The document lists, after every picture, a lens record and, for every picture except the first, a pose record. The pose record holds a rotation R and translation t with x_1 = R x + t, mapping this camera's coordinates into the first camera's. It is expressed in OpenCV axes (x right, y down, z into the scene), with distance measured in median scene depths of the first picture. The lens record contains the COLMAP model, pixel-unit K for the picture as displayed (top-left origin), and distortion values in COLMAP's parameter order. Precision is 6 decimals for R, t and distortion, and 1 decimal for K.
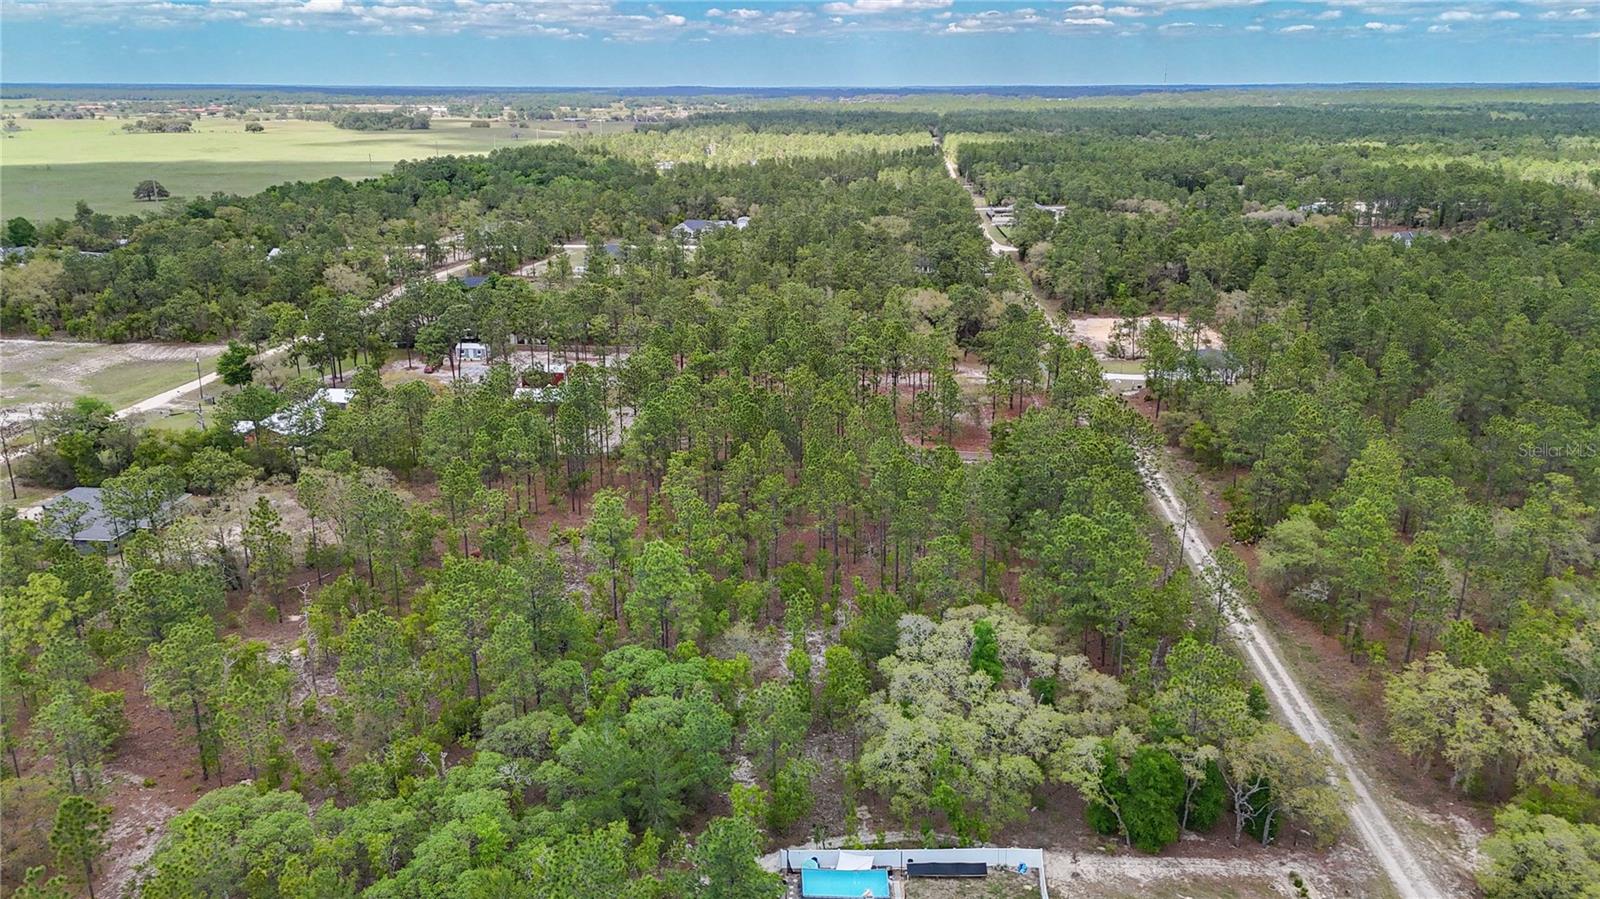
lens RADIAL K [[1169.7, 0, 810.8], [0, 1169.7, 449.4], [0, 0, 1]] dist [0.063304, -0.041819]
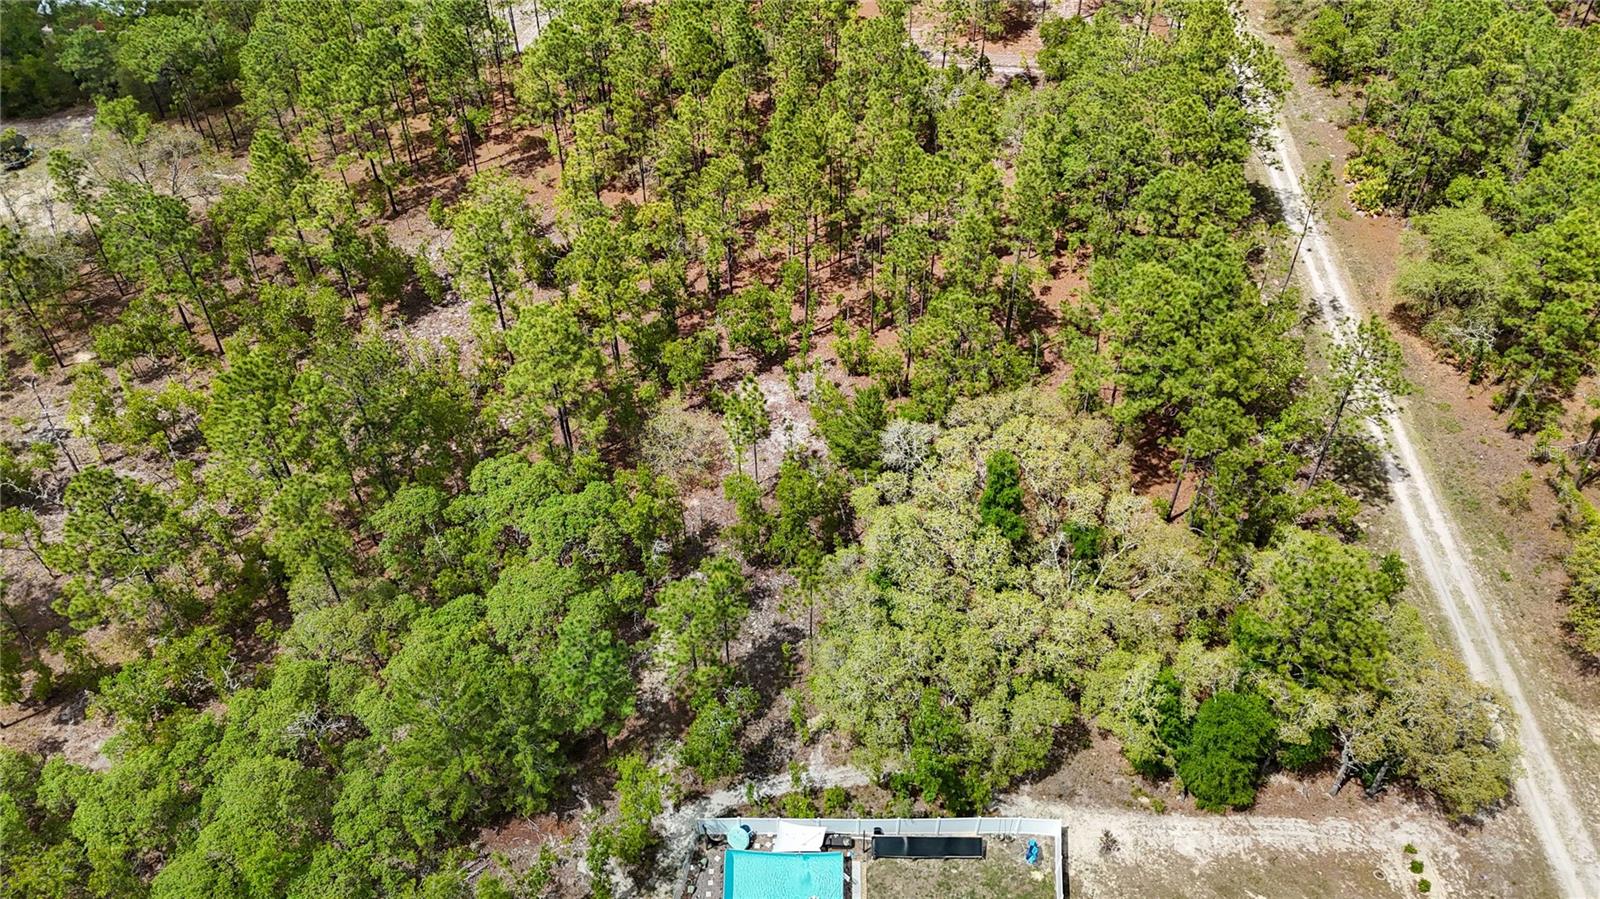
lens RADIAL K [[1150.4, 0, 800.0], [0, 1150.4, 449.5], [0, 0, 1]] dist [0.086542, -0.083493]
pose [[0.999598, 0.002494, -0.028250, 0.055243], [0.009669, 0.906476, 0.422146, -0.164236], [0.026661, -0.422249, 0.906088, 0.441839]]
